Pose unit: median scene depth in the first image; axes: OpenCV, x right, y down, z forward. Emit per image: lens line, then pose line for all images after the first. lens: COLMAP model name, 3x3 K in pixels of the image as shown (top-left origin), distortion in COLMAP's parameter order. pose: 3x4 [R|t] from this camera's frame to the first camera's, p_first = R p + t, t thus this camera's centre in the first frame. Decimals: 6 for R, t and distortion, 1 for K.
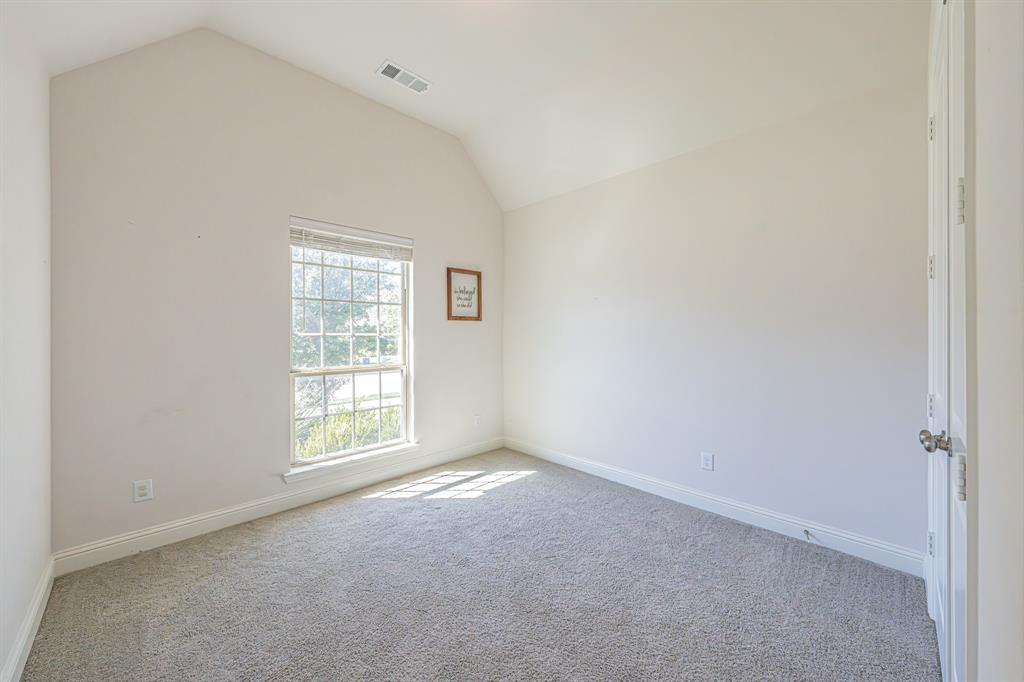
lens RADIAL K [[390.6, 0, 518.3], [0, 390.6, 336.5], [0, 0, 1]] dist [-0.002365, -0.000393]
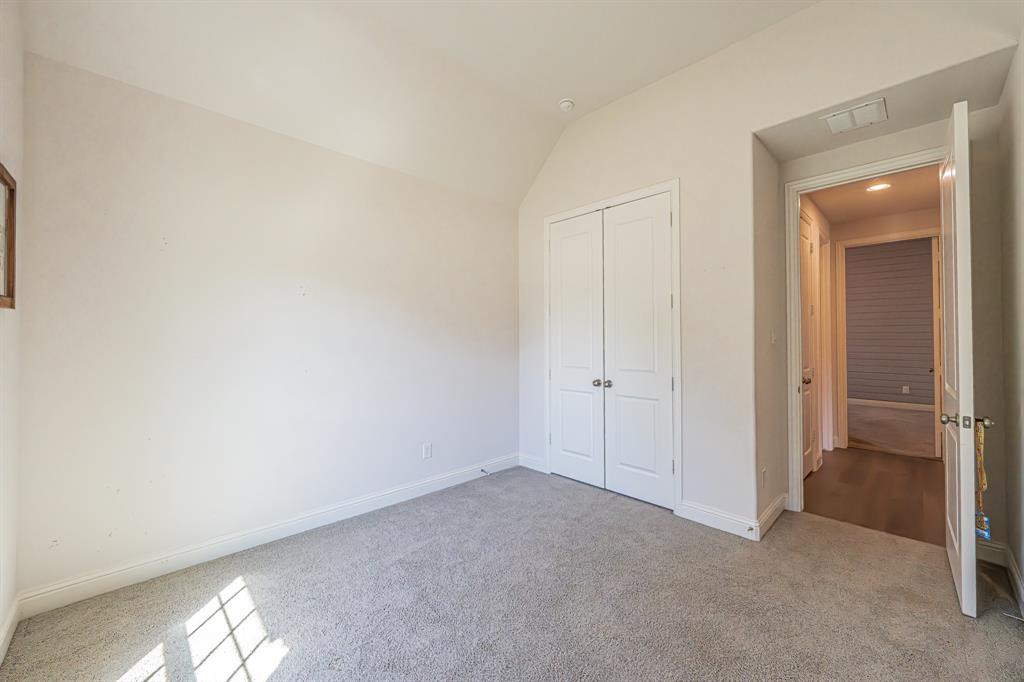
lens RADIAL K [[390.6, 0, 514.9], [0, 390.6, 332.3], [0, 0, 1]] dist [-0.002365, -0.000393]
pose [[-0.001581, 0.028015, 0.999606, -0.696728], [0.011827, 0.999538, -0.027995, -0.000068], [-0.999929, 0.011778, -0.001911, 0.733353]]
